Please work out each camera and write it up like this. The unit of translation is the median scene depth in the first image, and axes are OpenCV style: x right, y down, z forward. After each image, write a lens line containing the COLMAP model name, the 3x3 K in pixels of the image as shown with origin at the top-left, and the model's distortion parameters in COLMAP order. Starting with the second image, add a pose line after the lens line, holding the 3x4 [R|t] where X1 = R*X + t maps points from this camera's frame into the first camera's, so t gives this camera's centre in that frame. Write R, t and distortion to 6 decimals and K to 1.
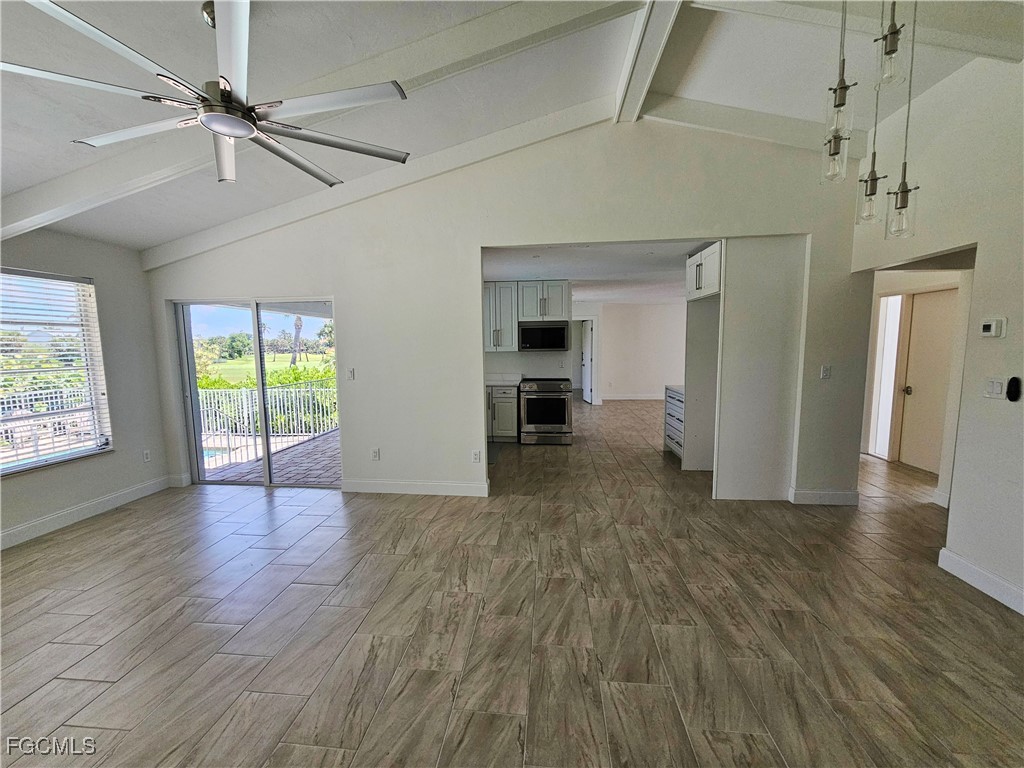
lens RADIAL K [[420.9, 0, 505.3], [0, 420.9, 389.4], [0, 0, 1]] dist [0.001535, -0.000096]
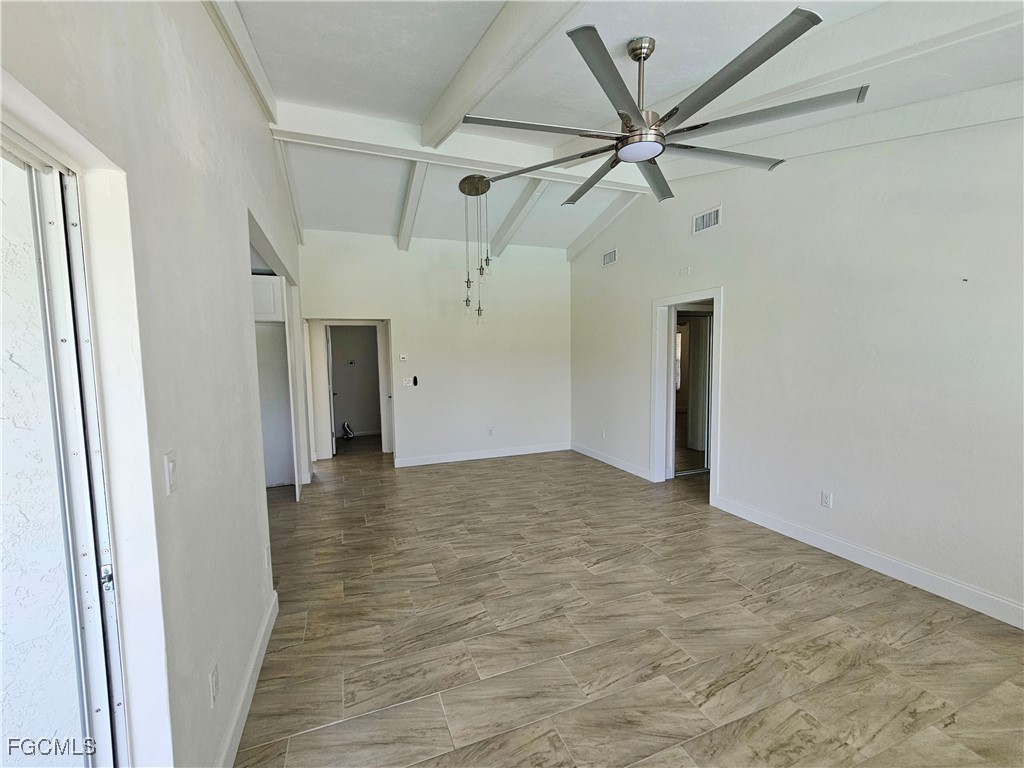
lens RADIAL K [[420.9, 0, 505.3], [0, 420.9, 389.4], [0, 0, 1]] dist [0.001535, -0.000096]
pose [[-0.454457, -0.048845, 0.889428, -1.121226], [0.115478, 0.986839, 0.113199, -0.150770], [-0.883252, 0.154153, -0.442836, 1.416887]]
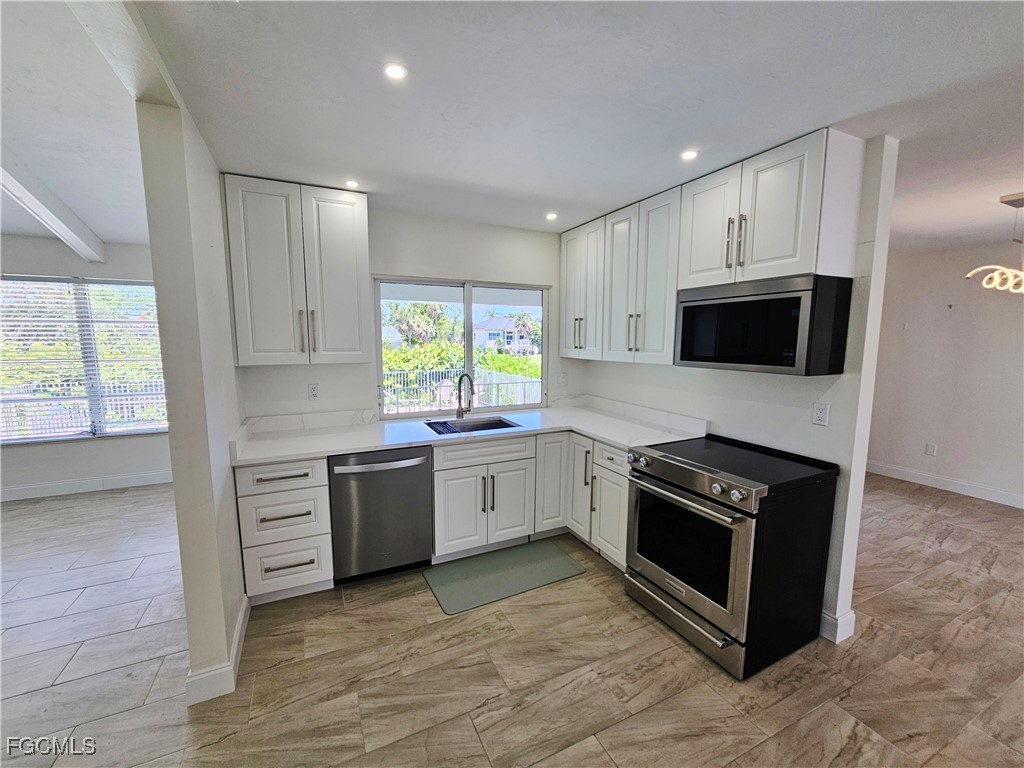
lens RADIAL K [[420.9, 0, 505.3], [0, 420.9, 389.4], [0, 0, 1]] dist [0.001535, -0.000096]
pose [[0.525528, 0.115187, -0.842943, 0.693444], [-0.098024, 0.992392, 0.074496, -0.197106], [0.845111, 0.043479, 0.532820, 1.568555]]
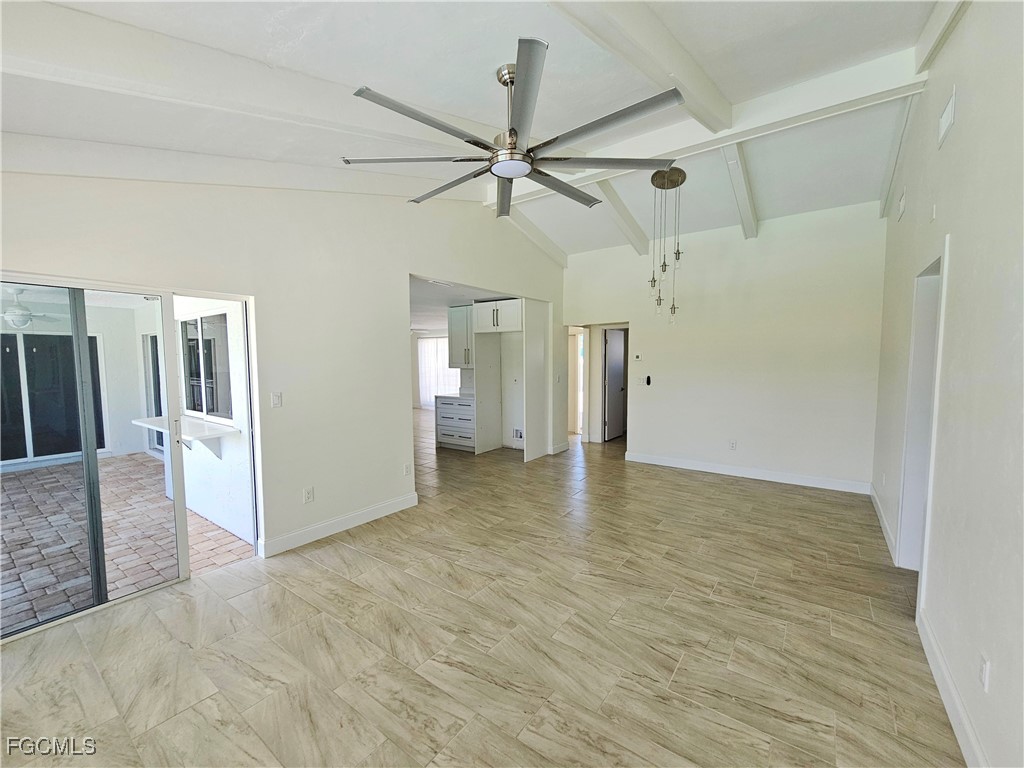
lens RADIAL K [[419.4, 0, 506.6], [0, 419.4, 388.6], [0, 0, 1]] dist [0.001833, -0.000085]
pose [[0.507533, -0.048243, 0.860280, -1.266394], [0.089183, 0.996010, 0.003239, -0.032163], [-0.857004, 0.075078, 0.509811, 0.369145]]
